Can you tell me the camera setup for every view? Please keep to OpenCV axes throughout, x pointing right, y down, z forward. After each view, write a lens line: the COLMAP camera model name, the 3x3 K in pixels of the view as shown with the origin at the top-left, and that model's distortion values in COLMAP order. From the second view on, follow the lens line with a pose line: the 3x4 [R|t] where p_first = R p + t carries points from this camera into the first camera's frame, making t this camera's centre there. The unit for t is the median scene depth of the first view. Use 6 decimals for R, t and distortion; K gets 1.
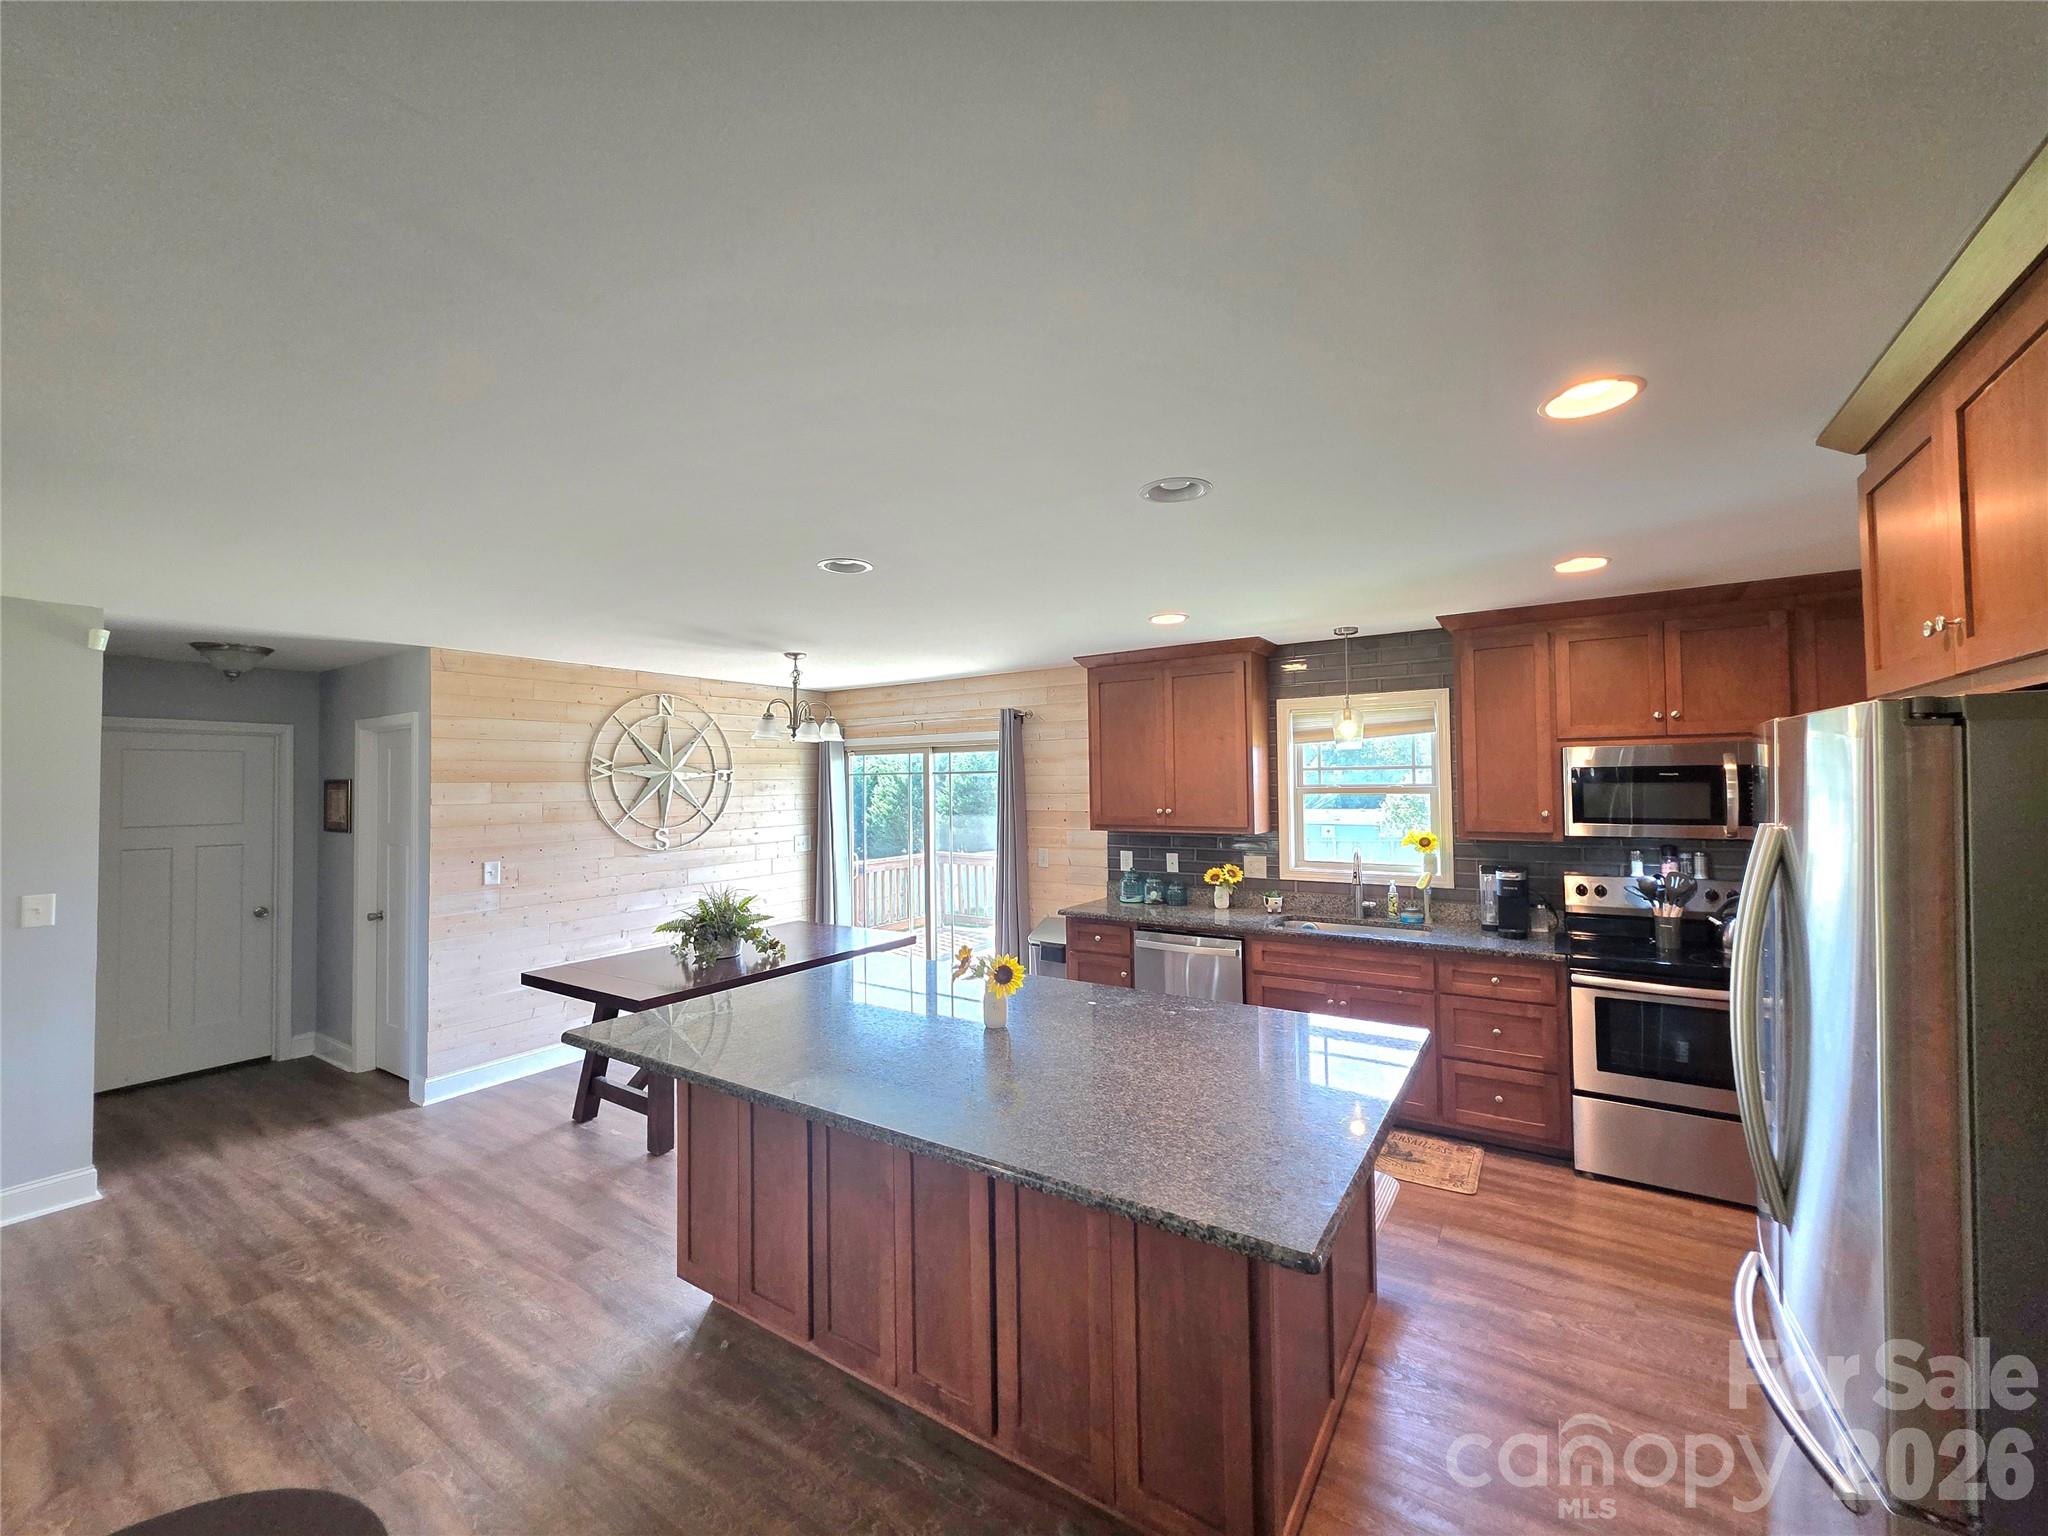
lens RADIAL K [[818.6, 0, 1013.4], [0, 818.6, 759.7], [0, 0, 1]] dist [-0.000861, 0.001261]
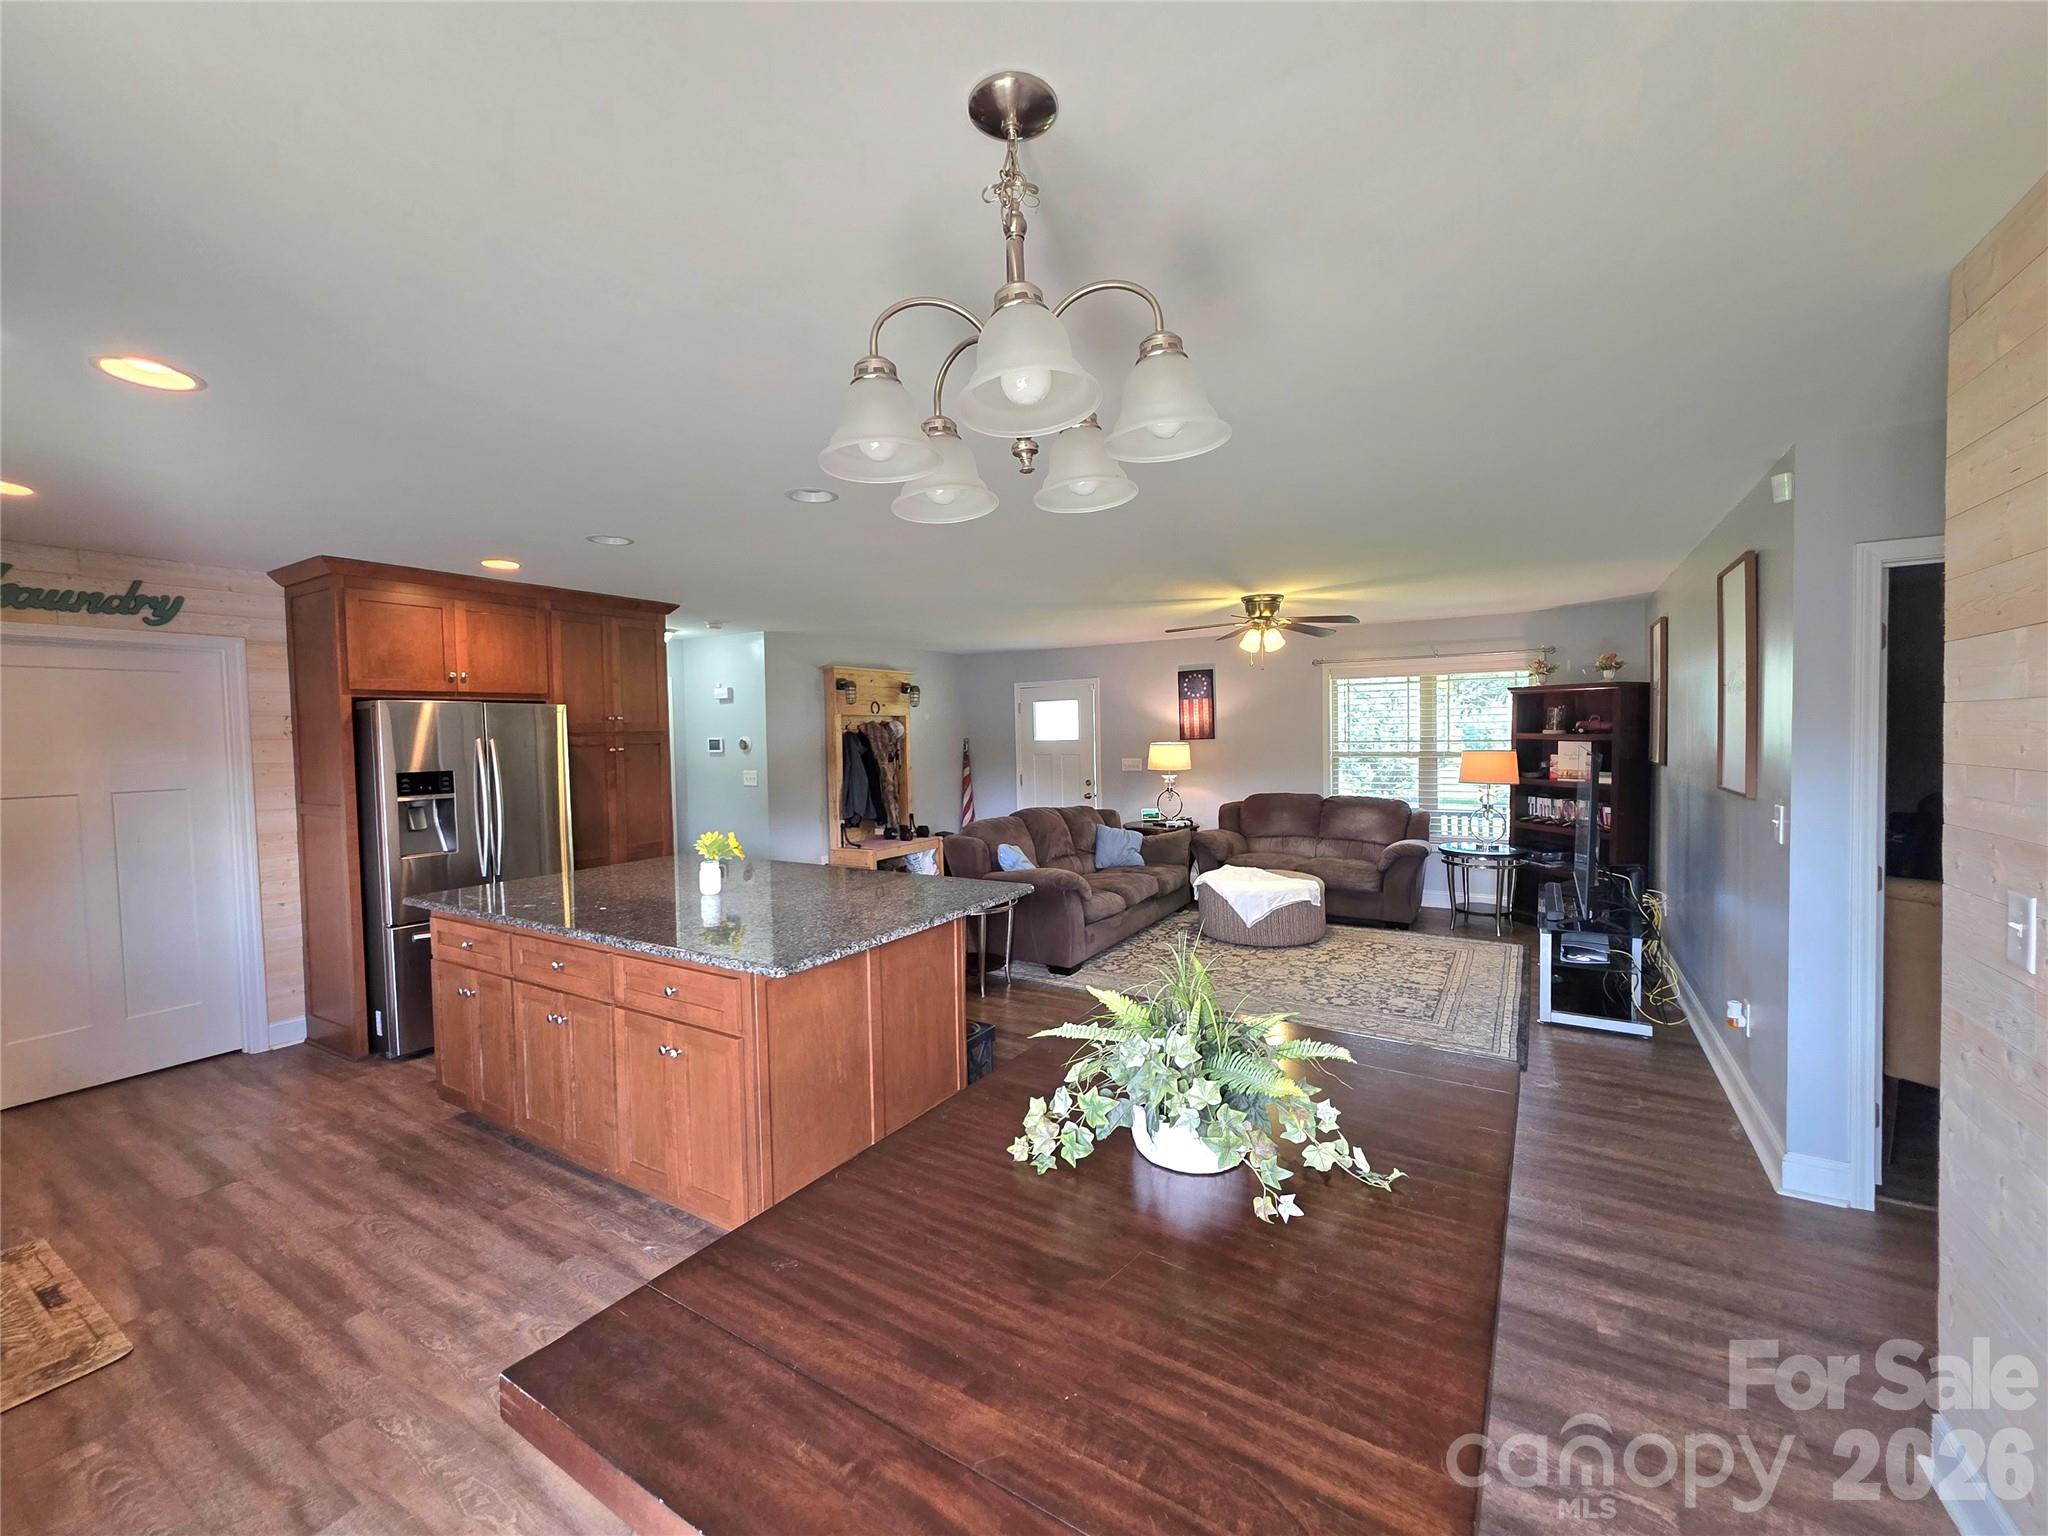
lens RADIAL K [[818.6, 0, 1023.3], [0, 818.6, 766.3], [0, 0, 1]] dist [-0.000861, 0.001261]
pose [[-0.998901, 0.031605, -0.034615, -0.271644], [0.031288, 0.999464, 0.009680, 0.066811], [0.034902, 0.008587, -0.999354, 1.297406]]
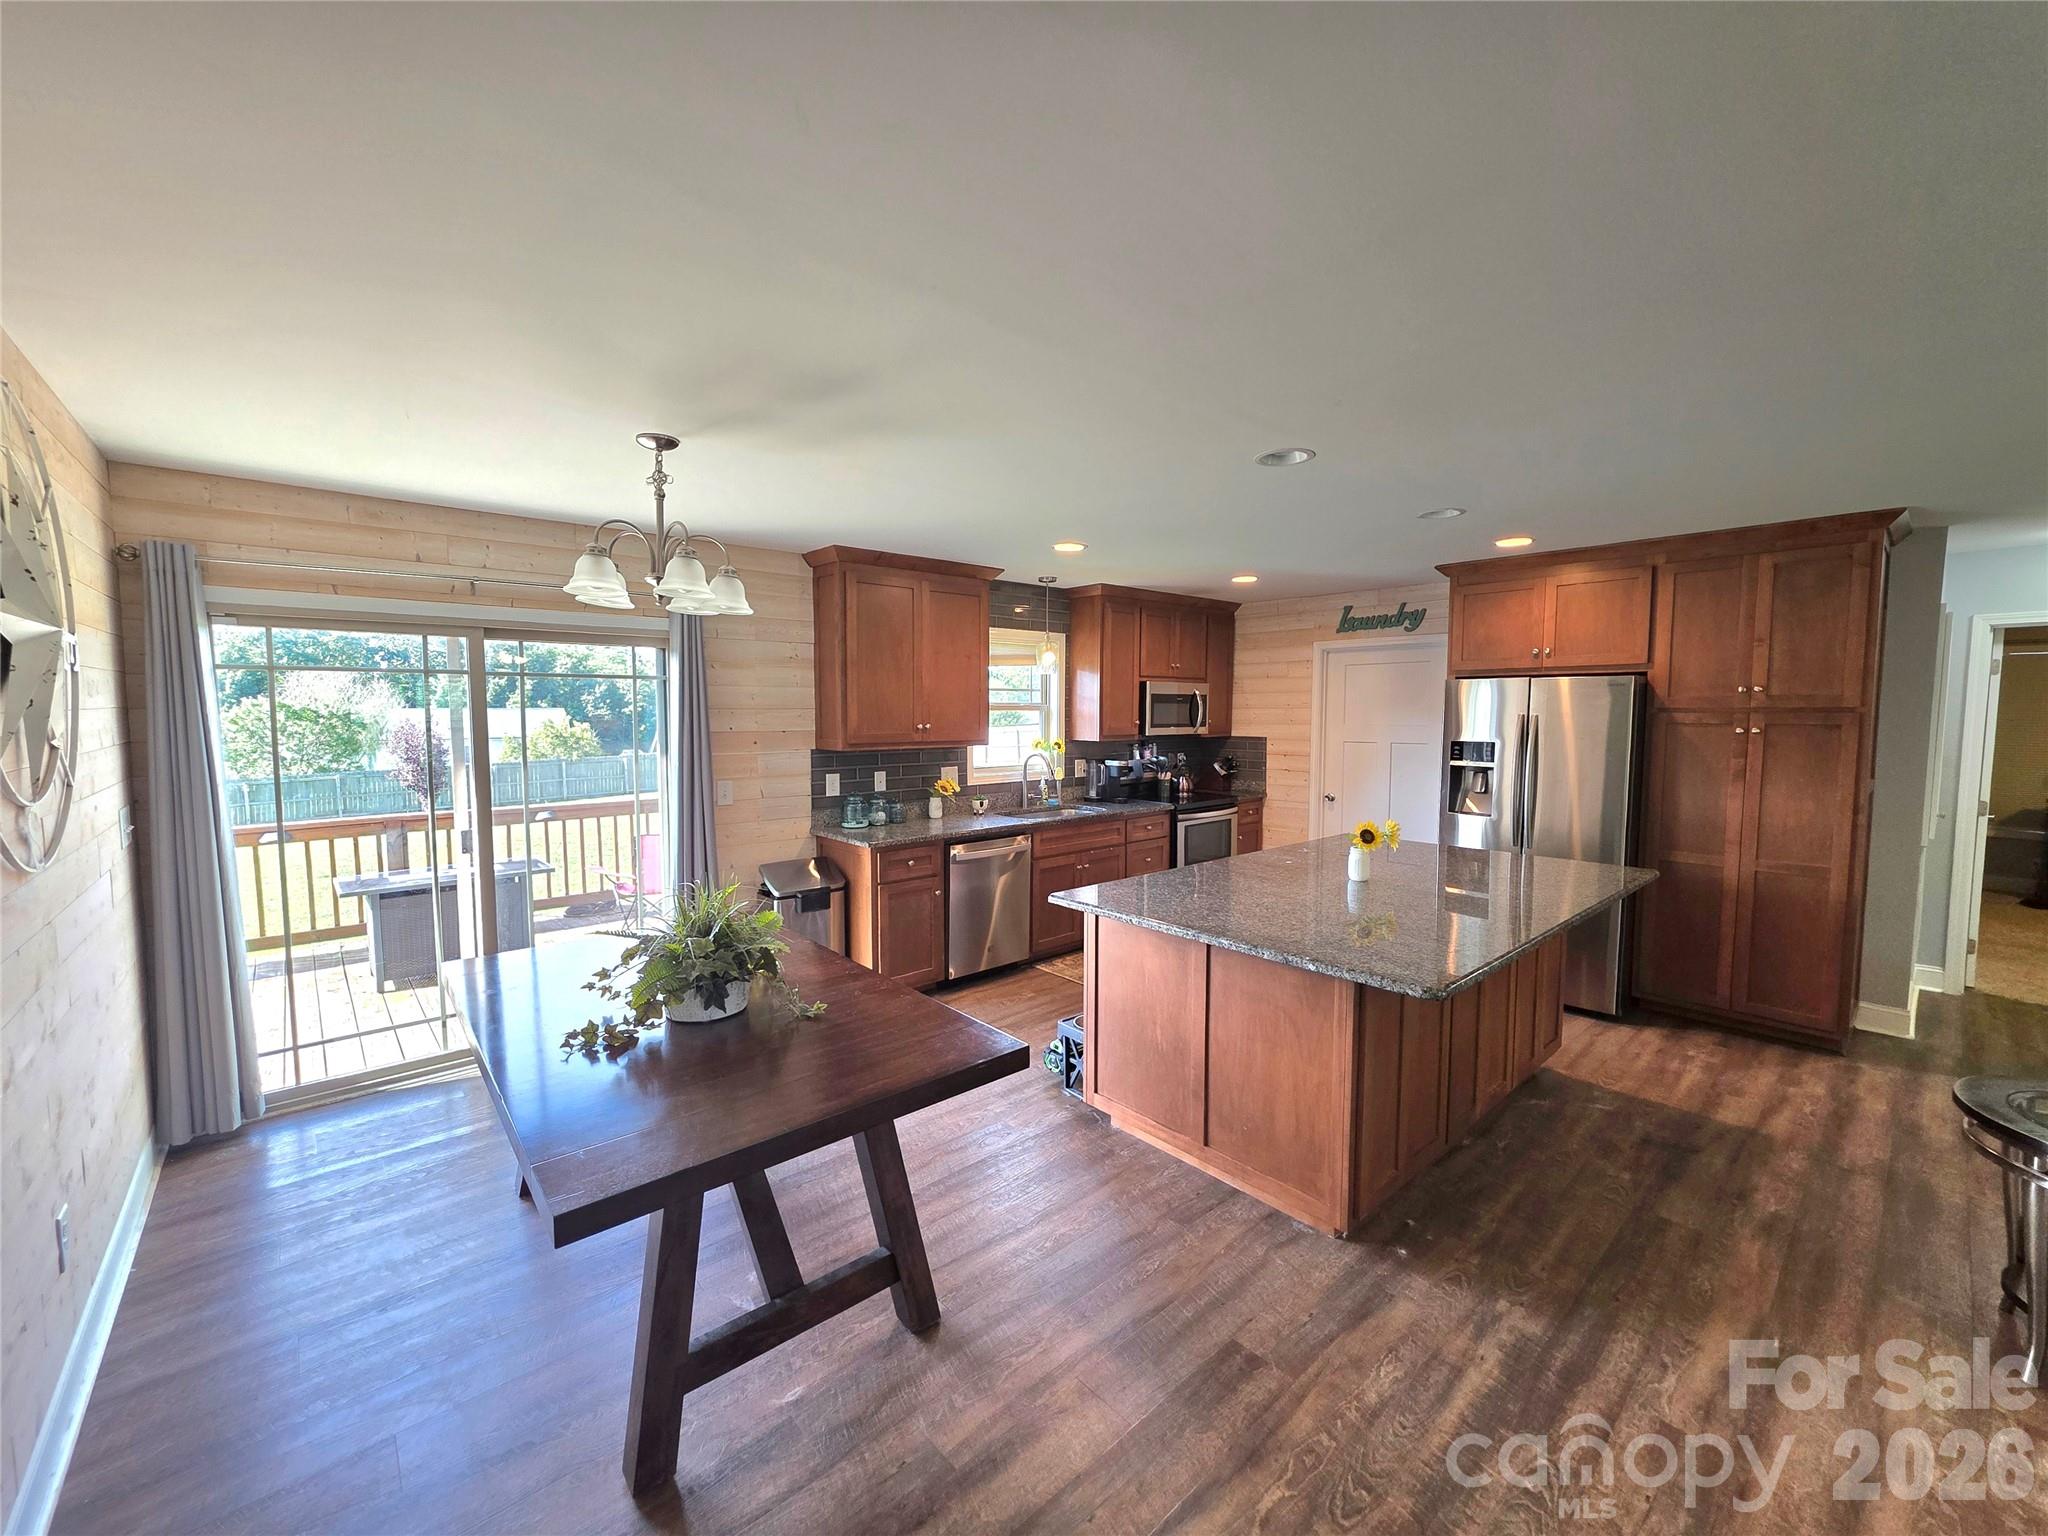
lens RADIAL K [[818.6, 0, 1022.4], [0, 818.6, 767.2], [0, 0, 1]] dist [-0.000861, 0.001261]
pose [[0.256743, -0.059130, 0.964669, -0.774973], [-0.033367, 0.996989, 0.069992, 0.040247], [-0.965903, -0.050158, 0.253997, 0.660956]]
